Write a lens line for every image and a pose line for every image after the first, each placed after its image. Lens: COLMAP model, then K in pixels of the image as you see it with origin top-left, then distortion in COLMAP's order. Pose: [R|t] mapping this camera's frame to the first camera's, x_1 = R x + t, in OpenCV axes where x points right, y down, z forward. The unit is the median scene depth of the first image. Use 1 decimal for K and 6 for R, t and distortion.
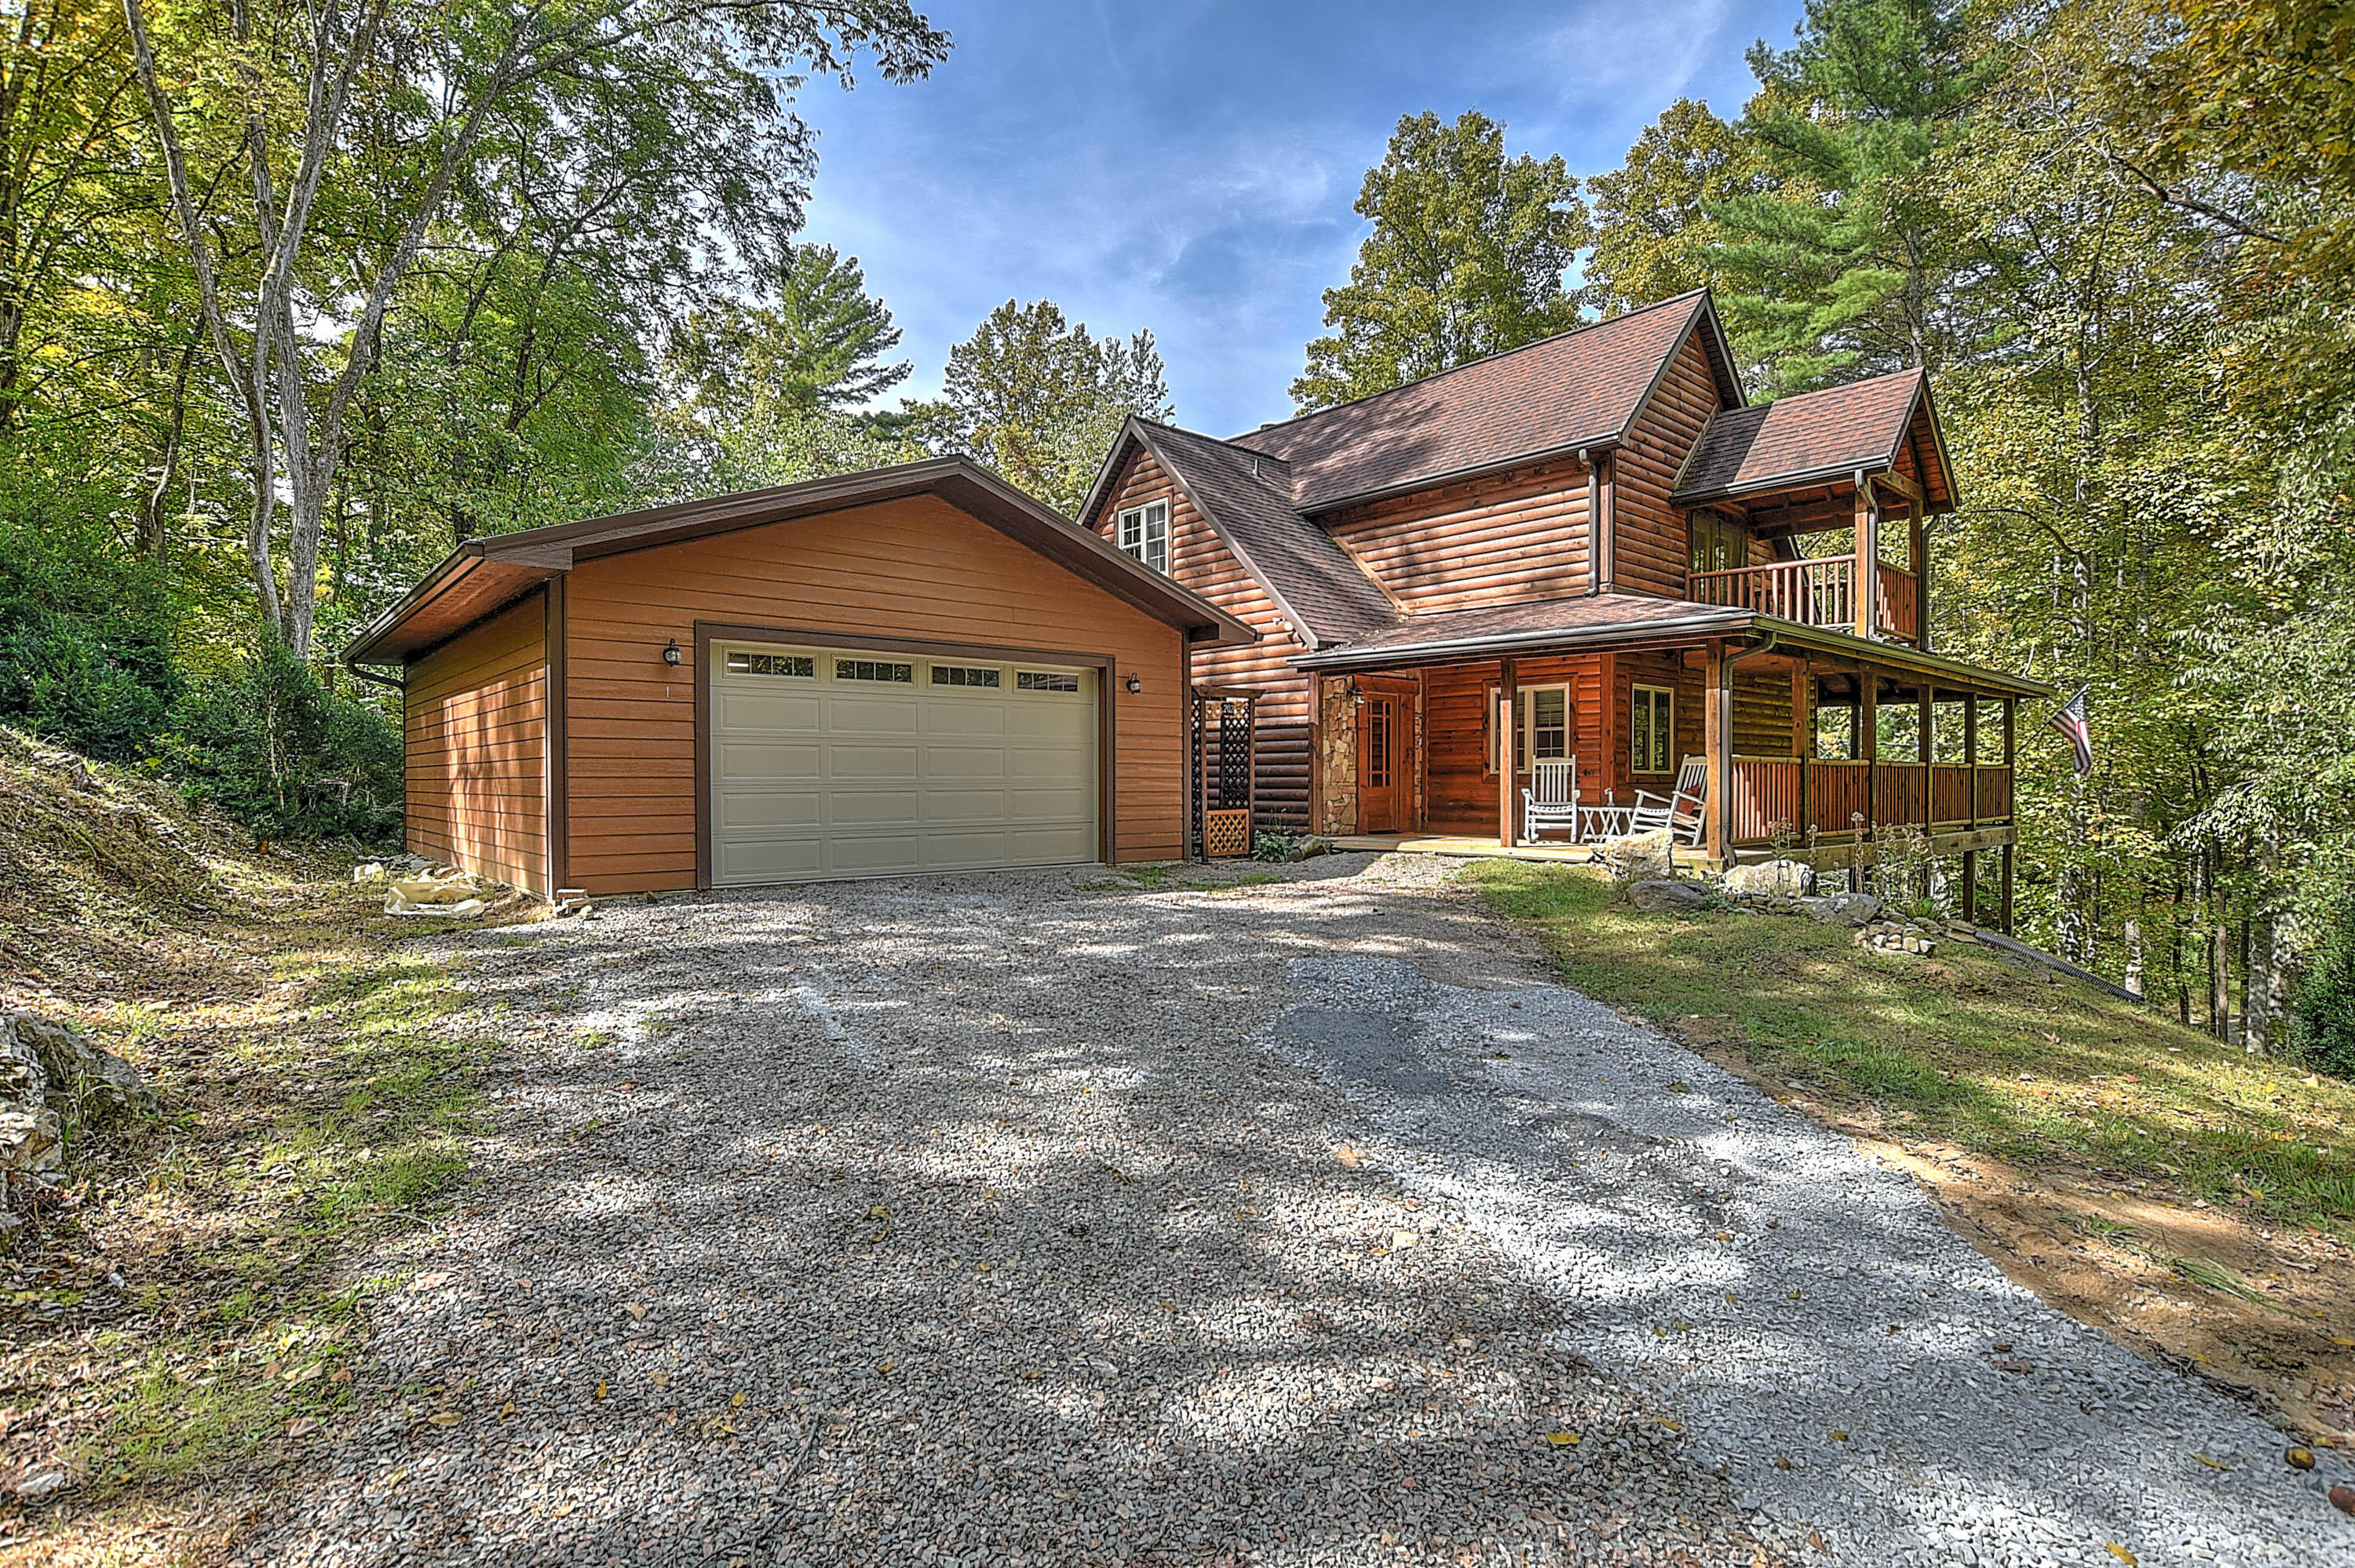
lens RADIAL K [[1133.6, 0, 1176.6], [0, 1133.6, 789.0], [0, 0, 1]] dist [-0.023754, 0.002833]
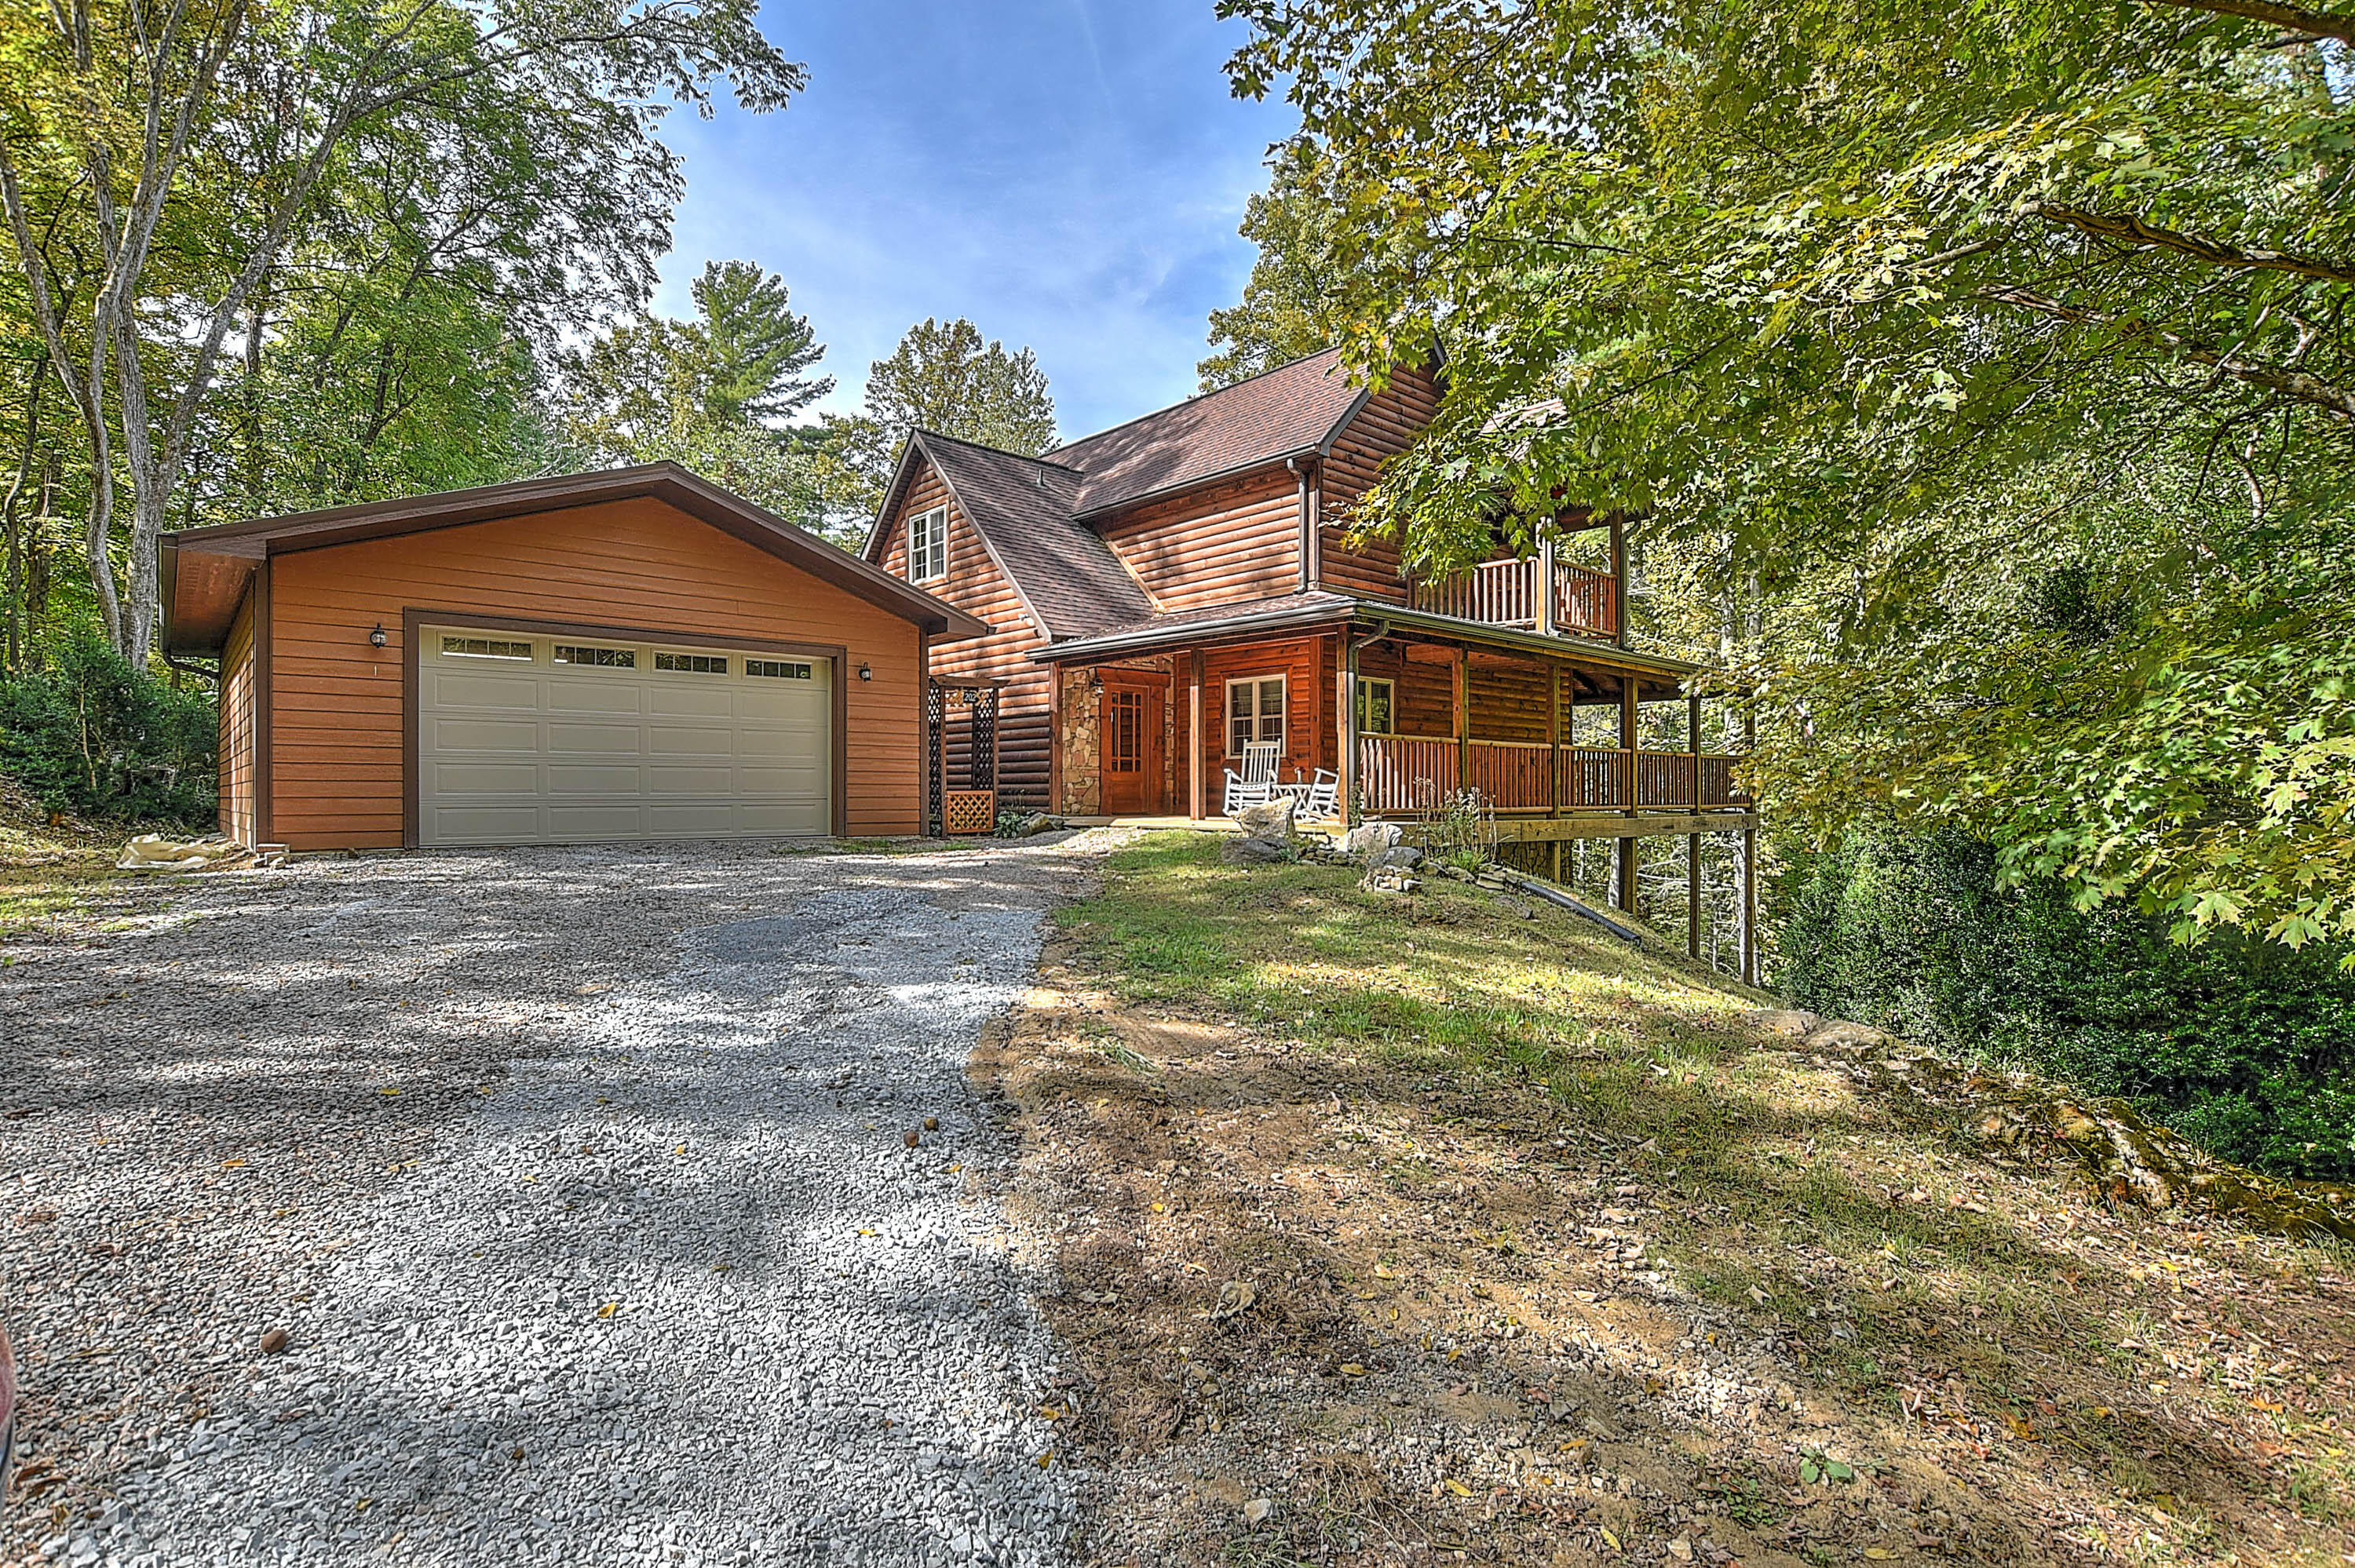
lens RADIAL K [[1133.6, 0, 1177.4], [0, 1133.6, 791.2], [0, 0, 1]] dist [-0.023754, 0.002833]
pose [[0.999846, 0.001175, 0.017498, 0.186989], [-0.000961, 0.999924, -0.012256, 0.026806], [-0.017511, 0.012237, 0.999772, -0.069986]]
